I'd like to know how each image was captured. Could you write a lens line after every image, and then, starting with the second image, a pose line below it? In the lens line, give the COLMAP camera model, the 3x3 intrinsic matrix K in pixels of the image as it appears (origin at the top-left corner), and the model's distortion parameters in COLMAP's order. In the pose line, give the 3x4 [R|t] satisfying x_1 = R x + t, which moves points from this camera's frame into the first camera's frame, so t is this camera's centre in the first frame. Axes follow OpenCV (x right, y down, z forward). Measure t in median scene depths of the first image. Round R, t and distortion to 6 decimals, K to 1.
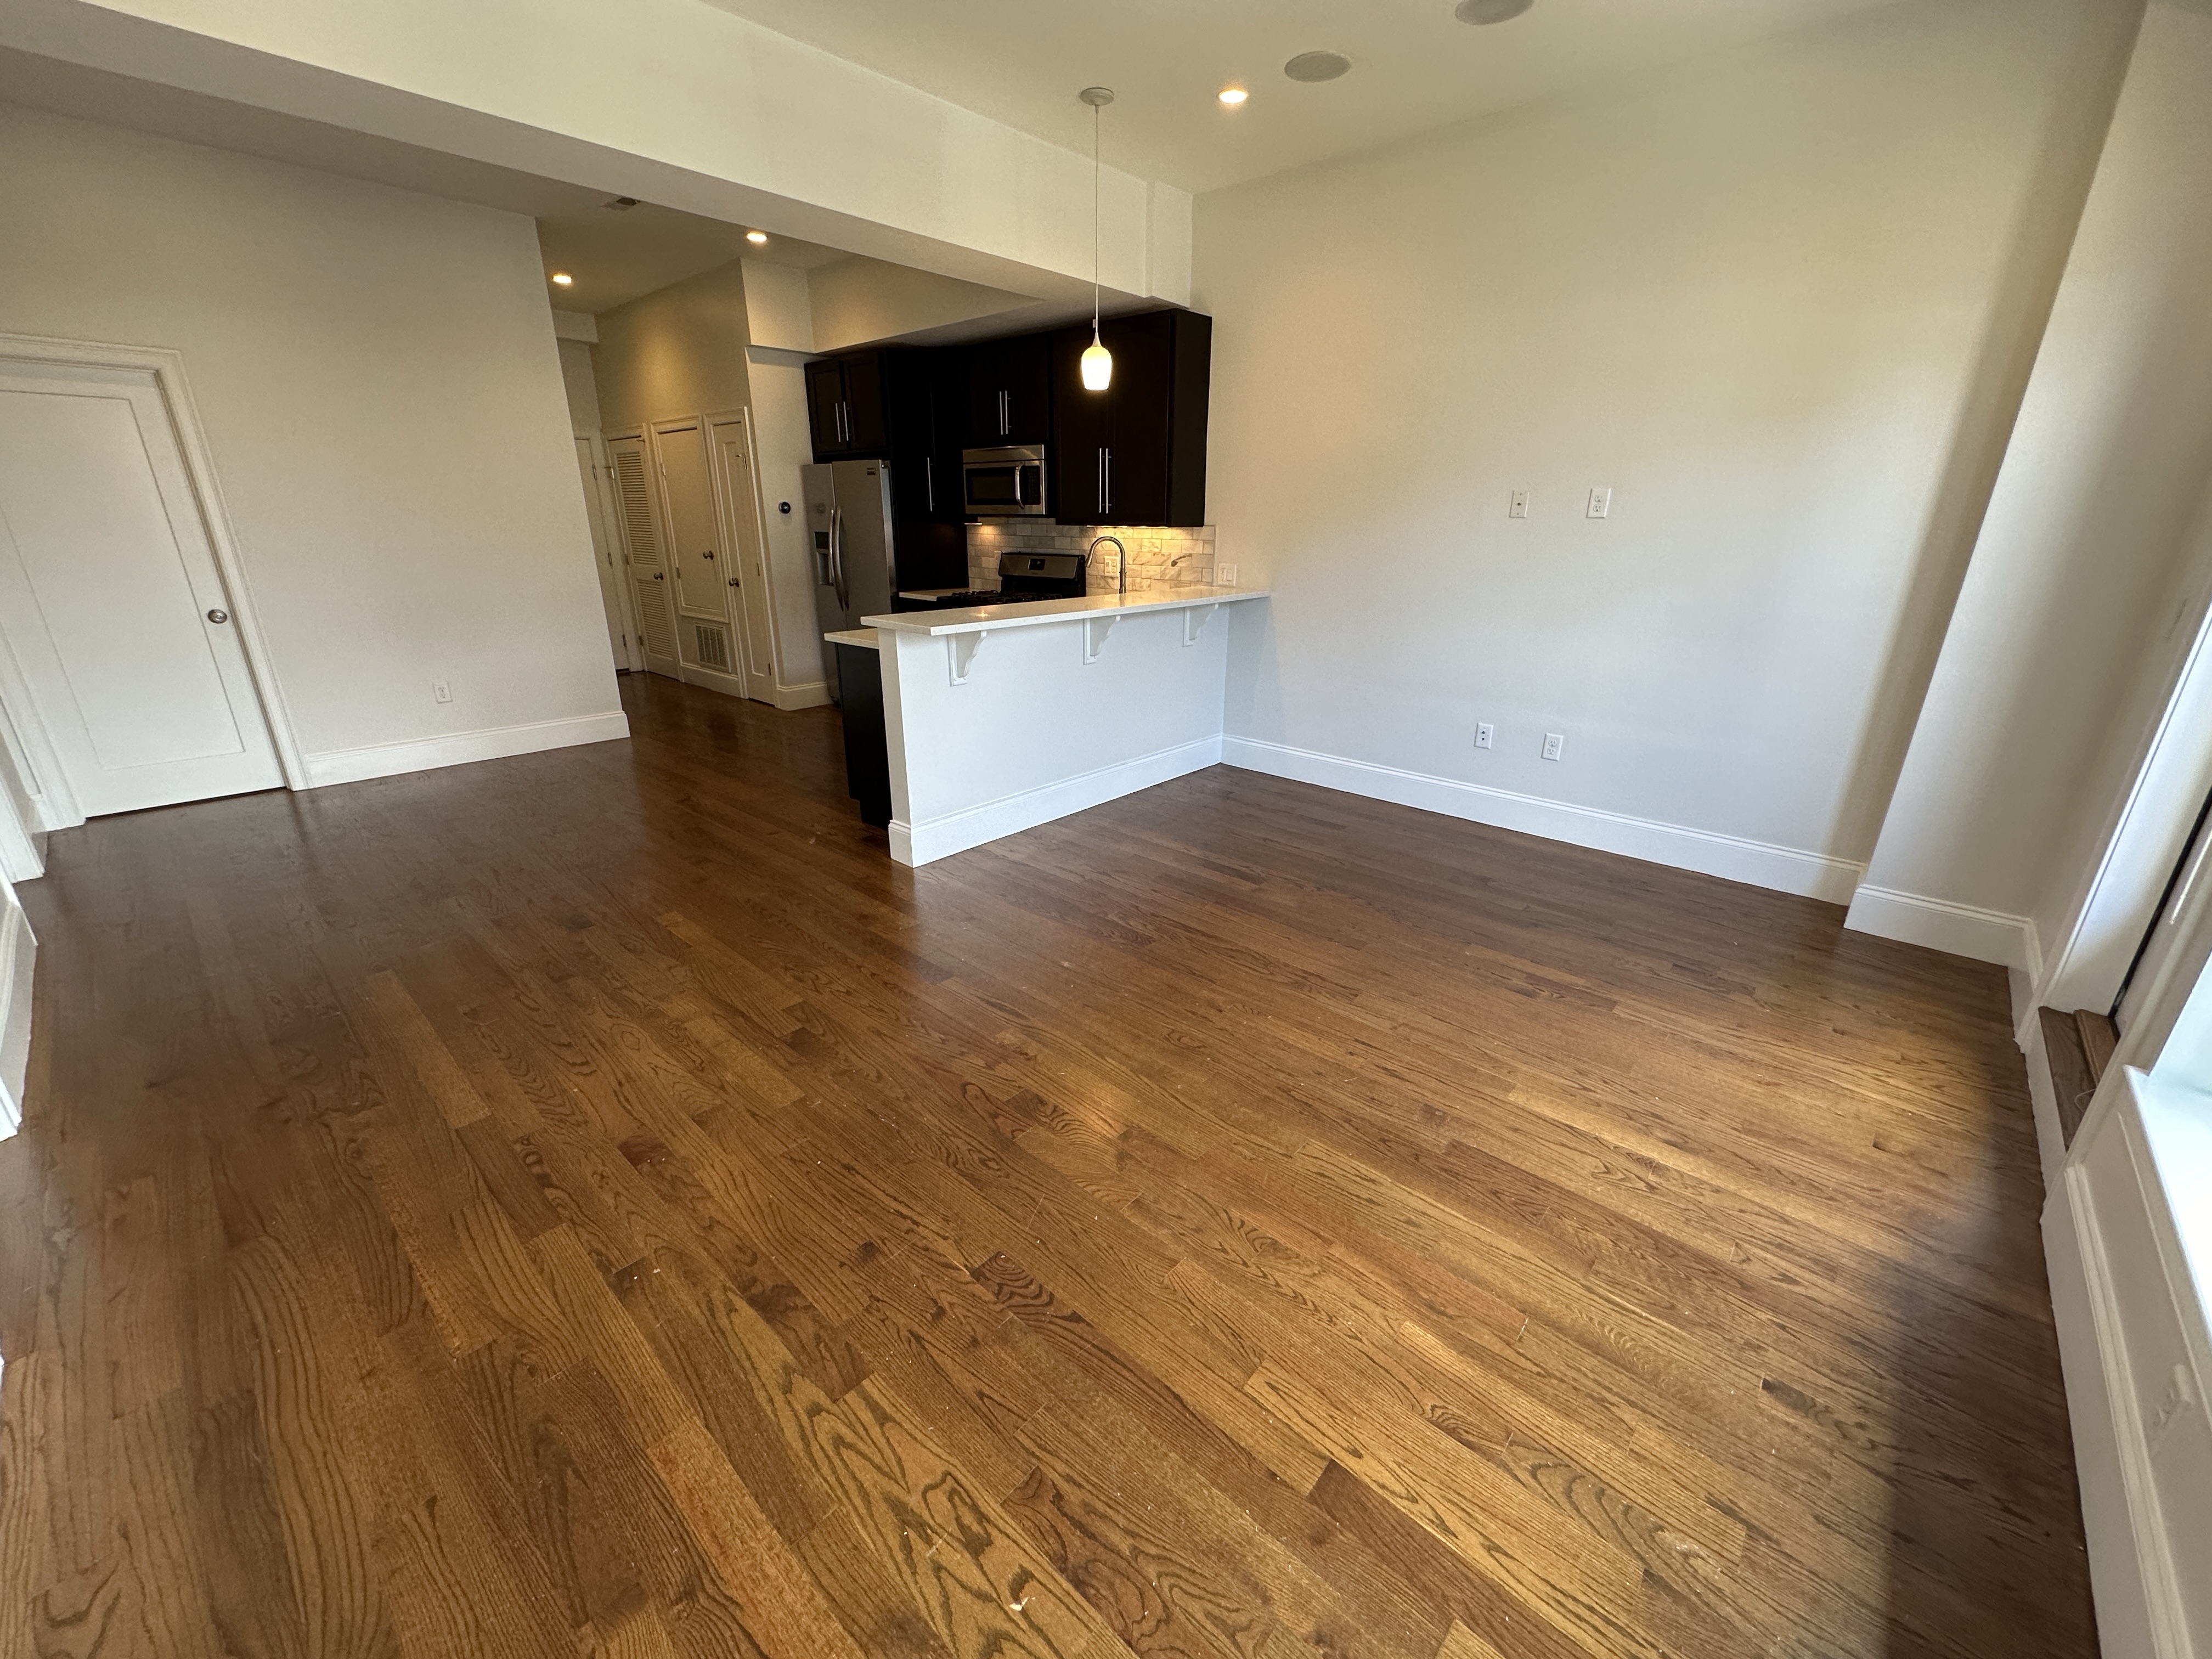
lens RADIAL K [[879.1, 0, 1108.2], [0, 879.1, 828.2], [0, 0, 1]] dist [0.000330, -0.000512]
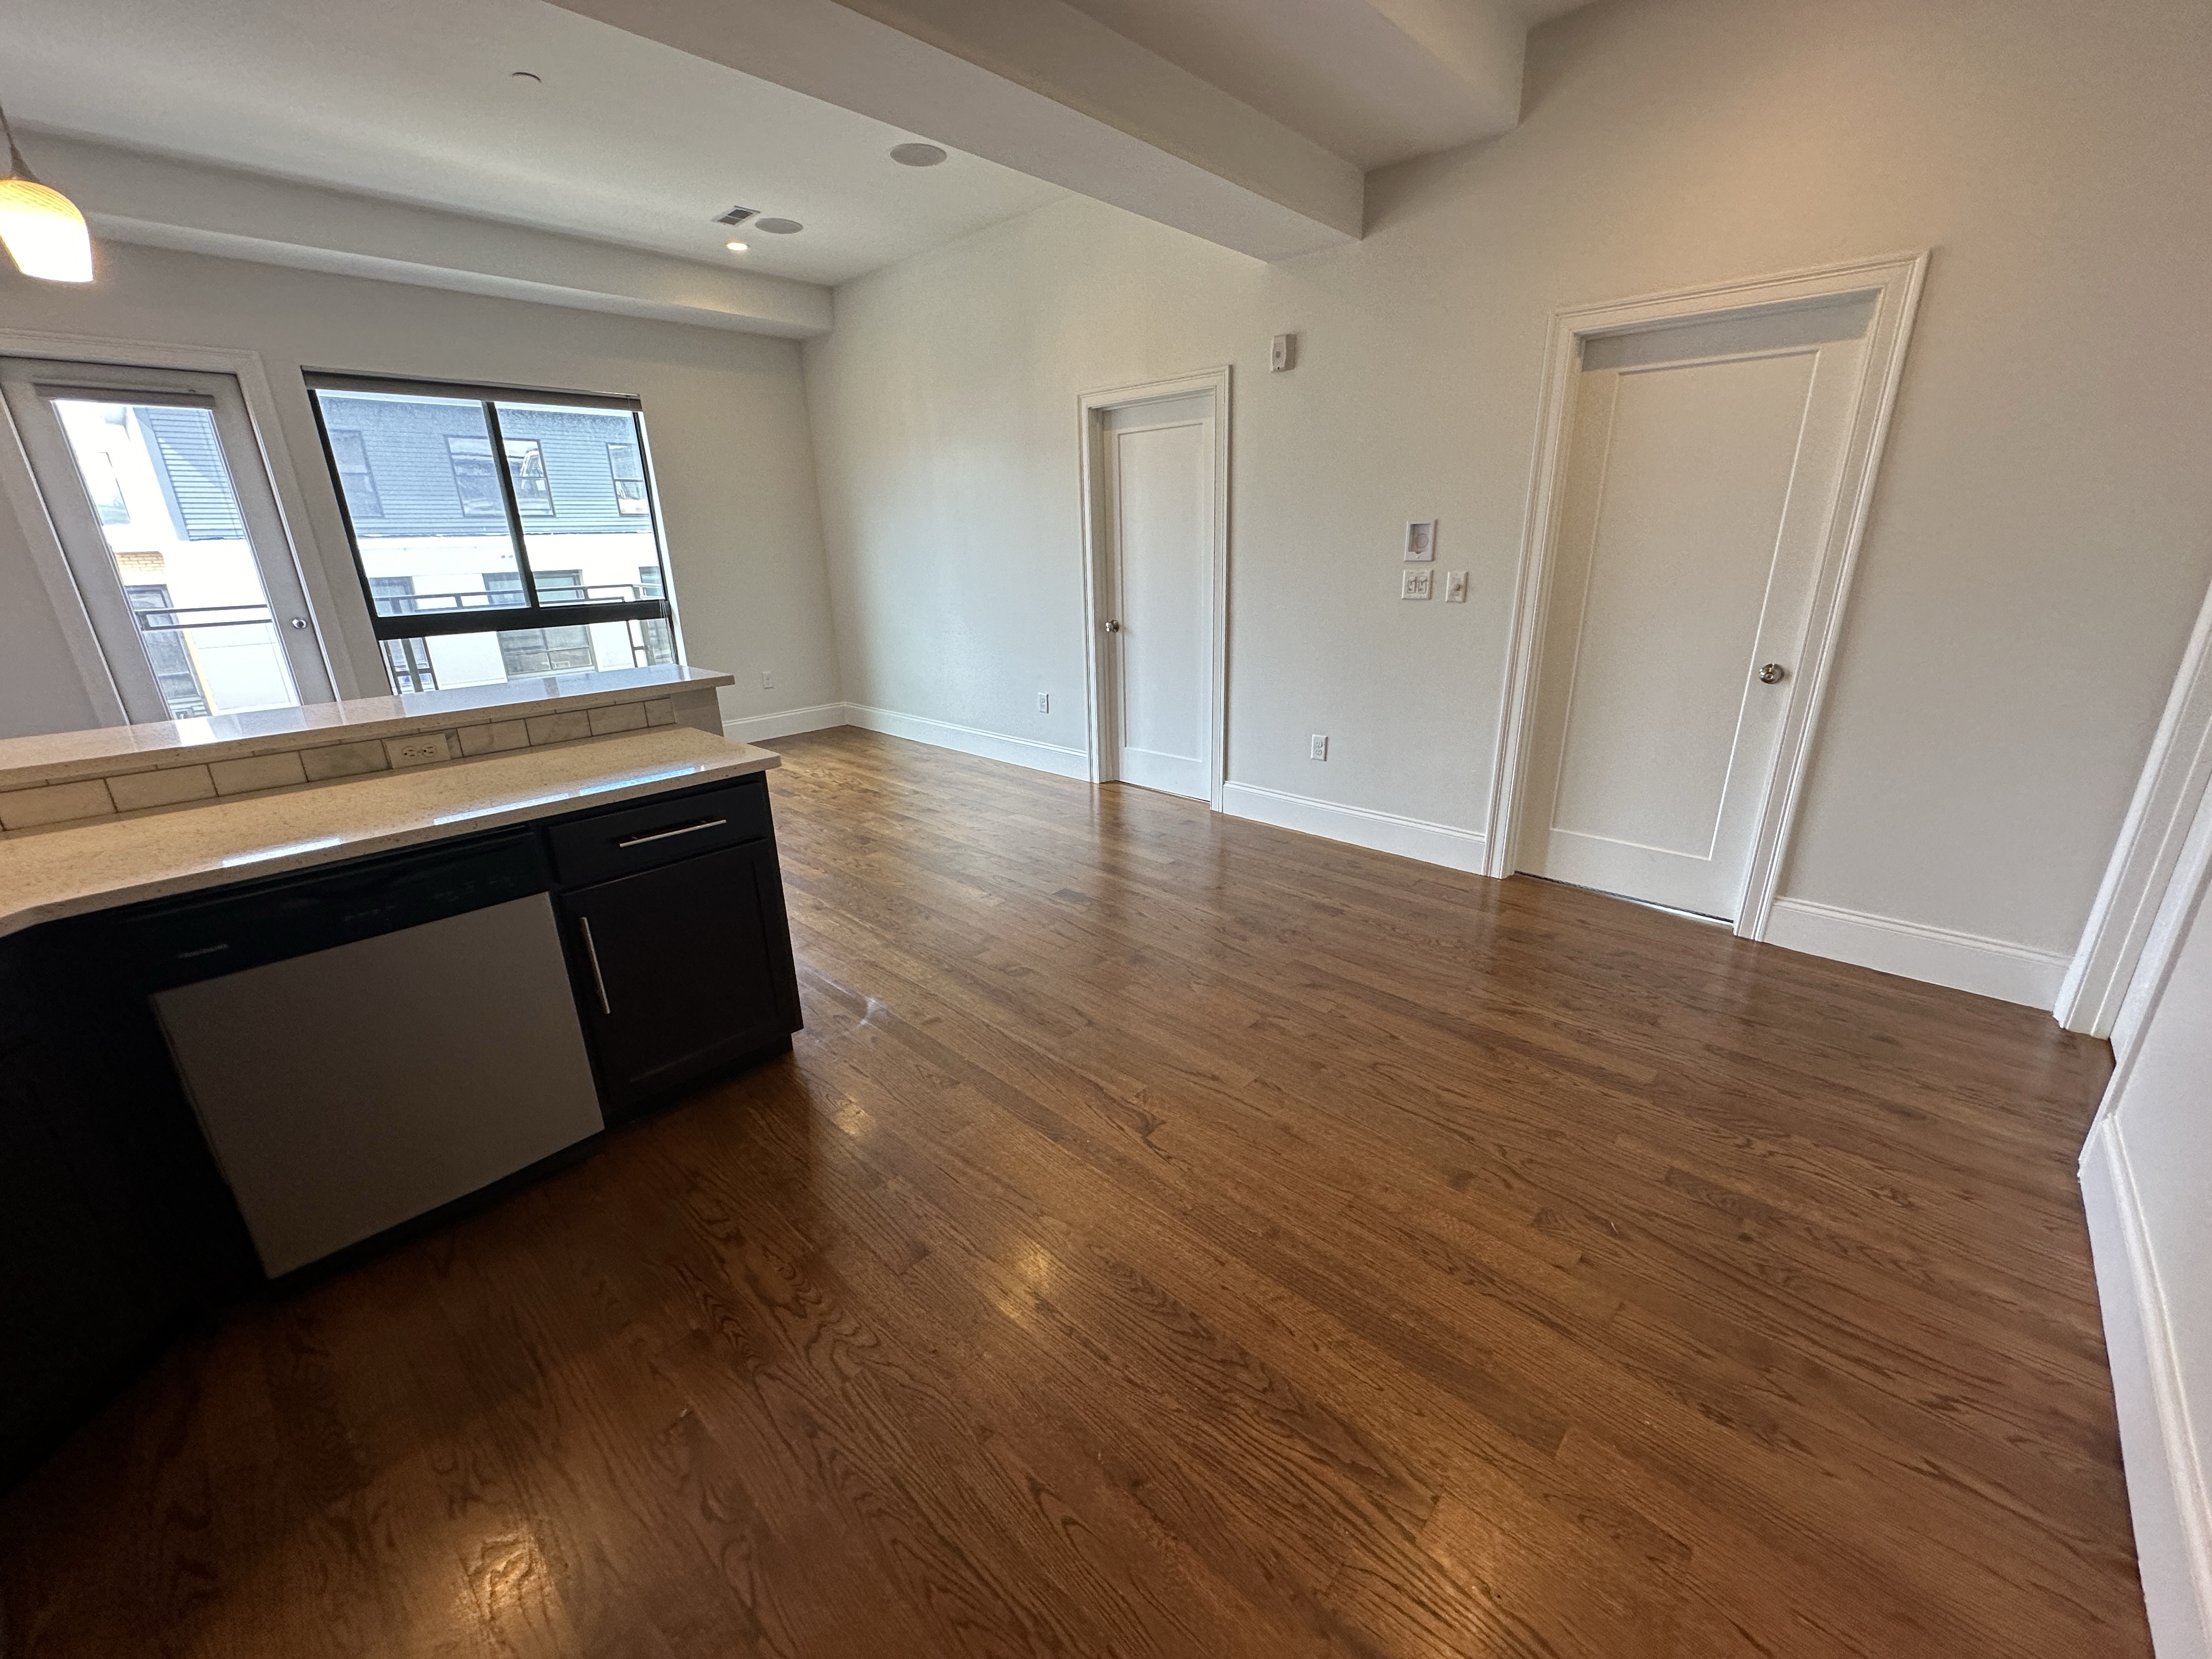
lens RADIAL K [[879.1, 0, 1108.2], [0, 879.1, 828.2], [0, 0, 1]] dist [0.000330, -0.000512]
pose [[-0.999794, 0.005967, 0.019398, -0.667485], [0.016695, 0.785273, 0.618925, -0.649001], [-0.011539, 0.619121, -0.785211, 1.808772]]
